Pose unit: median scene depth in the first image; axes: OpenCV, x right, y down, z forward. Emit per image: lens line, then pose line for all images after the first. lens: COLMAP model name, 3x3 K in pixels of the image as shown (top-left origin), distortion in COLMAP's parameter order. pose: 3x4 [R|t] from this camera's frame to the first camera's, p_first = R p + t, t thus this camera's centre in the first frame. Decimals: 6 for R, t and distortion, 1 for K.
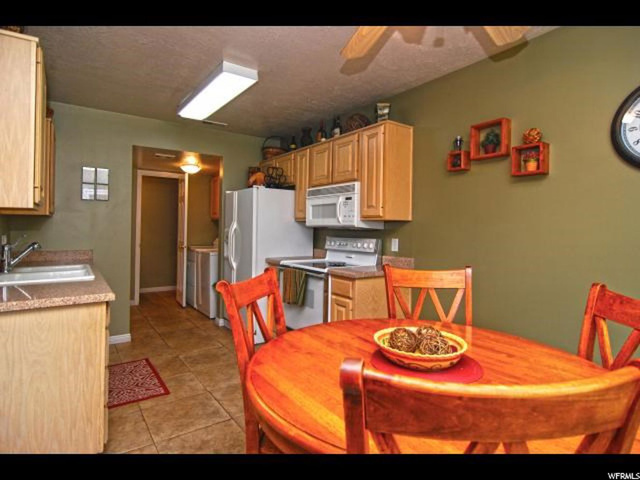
lens RADIAL K [[362.2, 0, 319.7], [0, 362.2, 228.1], [0, 0, 1]] dist [-0.006279, -0.001136]
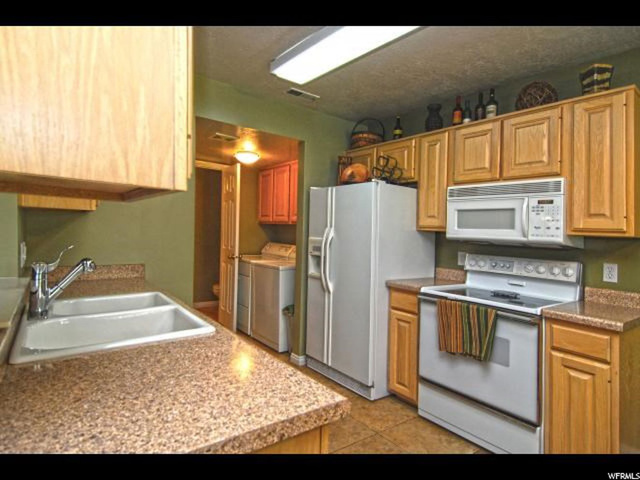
lens RADIAL K [[362.2, 0, 319.7], [0, 362.2, 228.1], [0, 0, 1]] dist [-0.006279, -0.001136]
pose [[0.998561, 0.034858, 0.040766, -0.354160], [-0.034296, 0.999308, -0.014412, -0.007776], [-0.041240, 0.012994, 0.999065, 0.328971]]
